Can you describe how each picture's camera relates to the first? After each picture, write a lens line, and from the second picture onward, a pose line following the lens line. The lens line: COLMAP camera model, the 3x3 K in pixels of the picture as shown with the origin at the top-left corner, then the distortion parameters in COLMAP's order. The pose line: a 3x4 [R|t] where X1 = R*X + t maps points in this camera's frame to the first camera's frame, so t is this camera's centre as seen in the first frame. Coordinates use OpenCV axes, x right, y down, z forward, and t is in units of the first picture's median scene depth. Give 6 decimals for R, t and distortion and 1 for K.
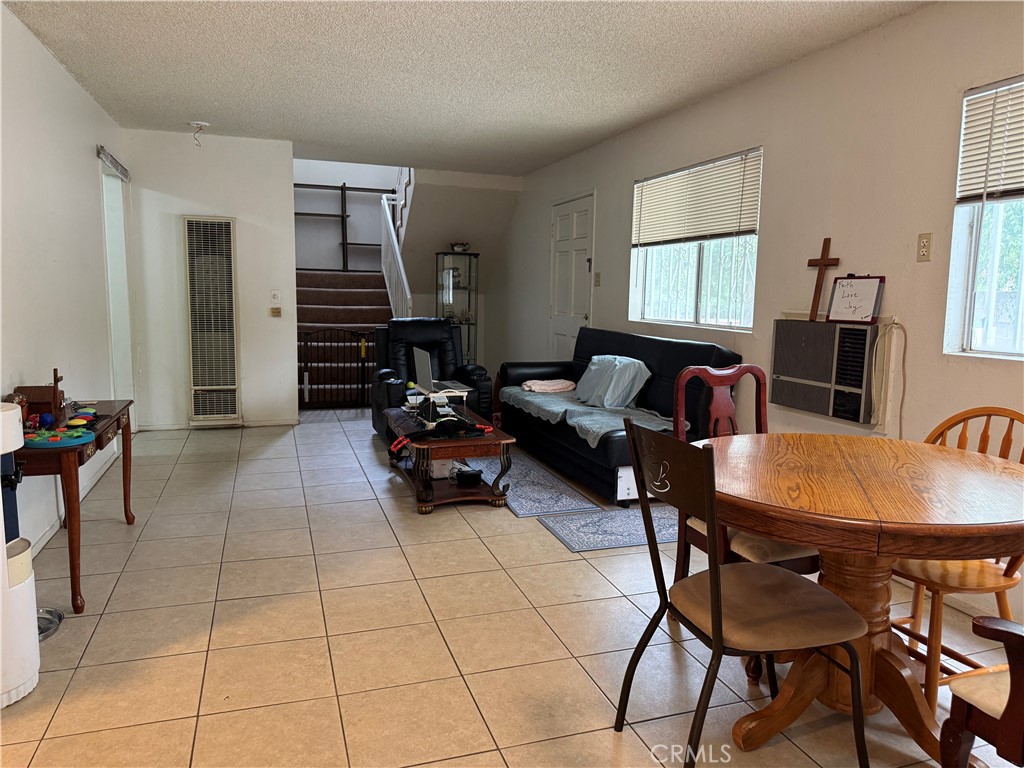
lens RADIAL K [[722.7, 0, 510.6], [0, 722.7, 382.4], [0, 0, 1]] dist [0.114456, -0.165937]
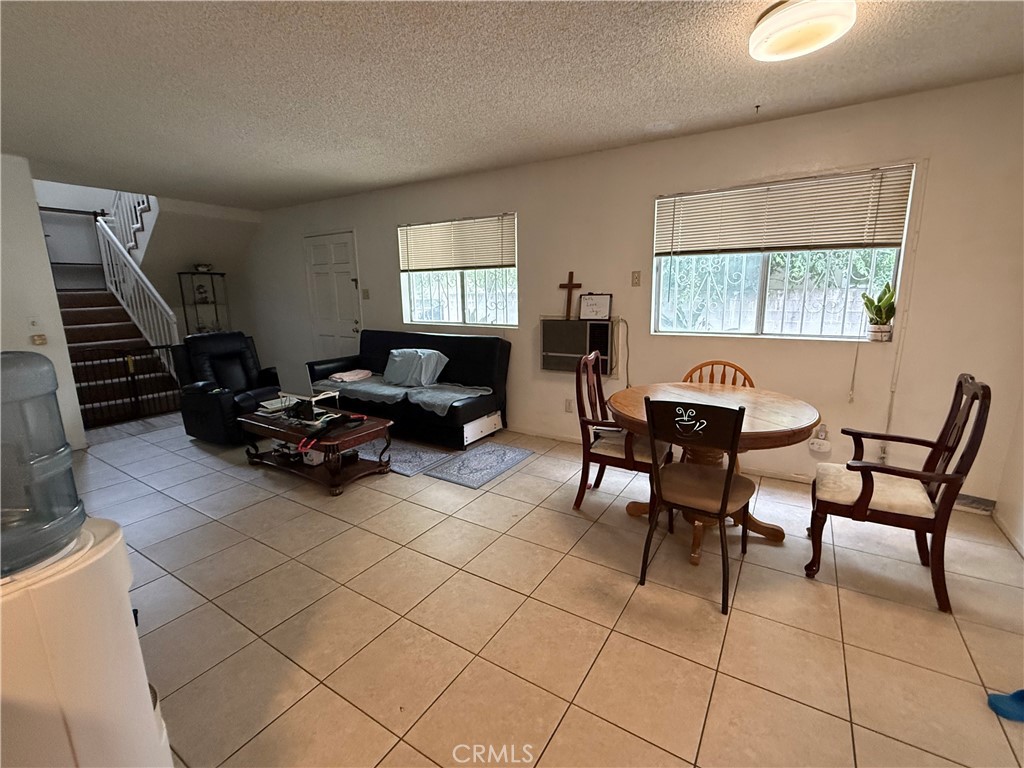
lens RADIAL K [[460.3, 0, 512.7], [0, 460.3, 379.8], [0, 0, 1]] dist [0.001420, -0.000234]
pose [[0.772725, -0.147618, 0.617337, -0.331446], [0.106134, 0.988937, 0.103626, -0.060461], [-0.625805, -0.014554, 0.779844, 0.198430]]
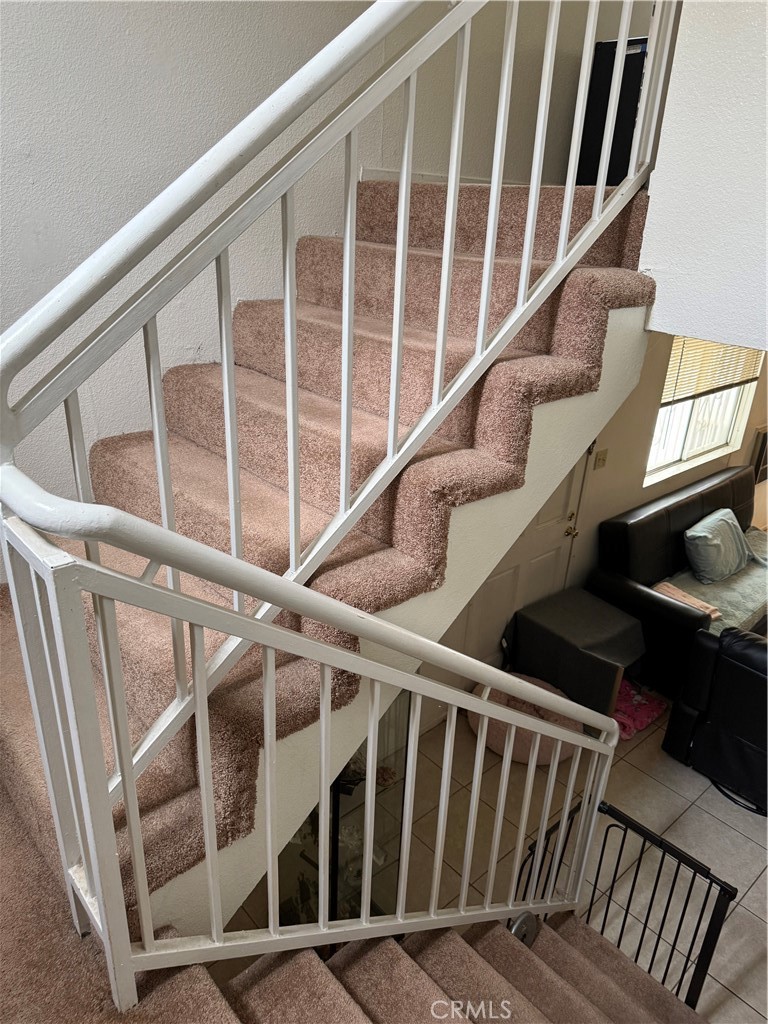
lens RADIAL K [[722.7, 0, 384.0], [0, 722.7, 512.0], [0, 0, 1]] dist [0.114456, -0.165937]
pose [[-0.388375, -0.402661, 0.828872, -0.602174], [0.066699, 0.884837, 0.461101, -0.639905], [-0.919084, 0.234365, -0.316792, 2.074886]]
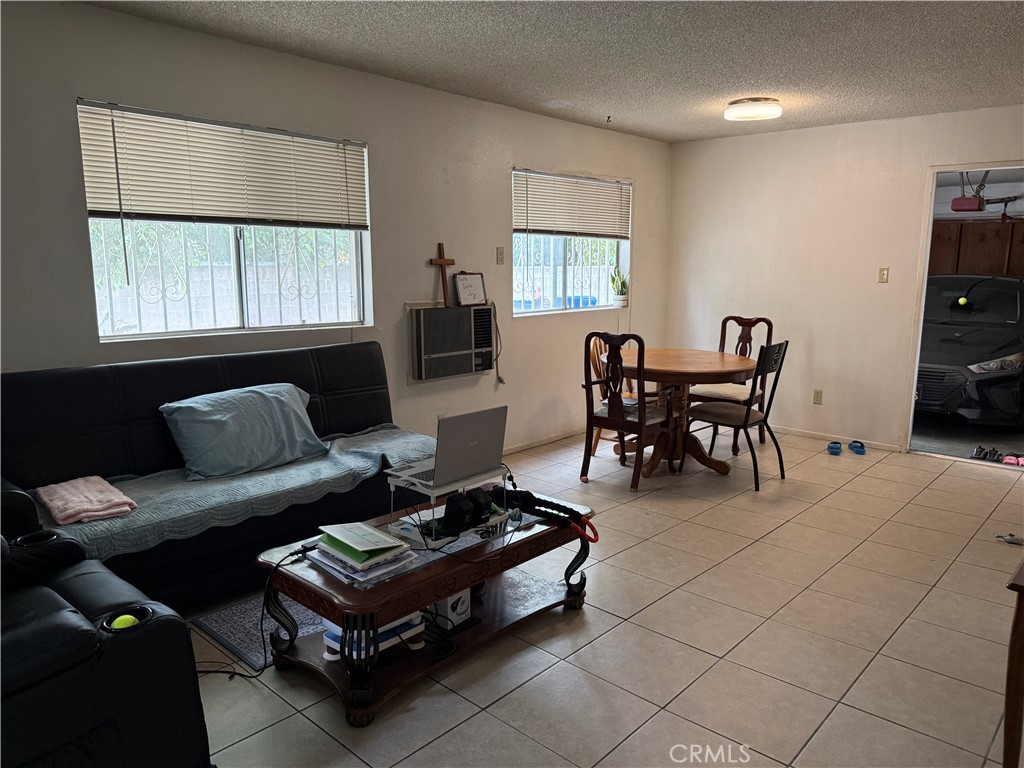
lens RADIAL K [[722.7, 0, 510.6], [0, 722.7, 382.4], [0, 0, 1]] dist [0.114456, -0.165937]
pose [[-0.485727, -0.148532, 0.861398, -0.666591], [0.106986, 0.967946, 0.227232, -0.202273], [-0.867539, 0.202530, -0.454267, 1.306789]]
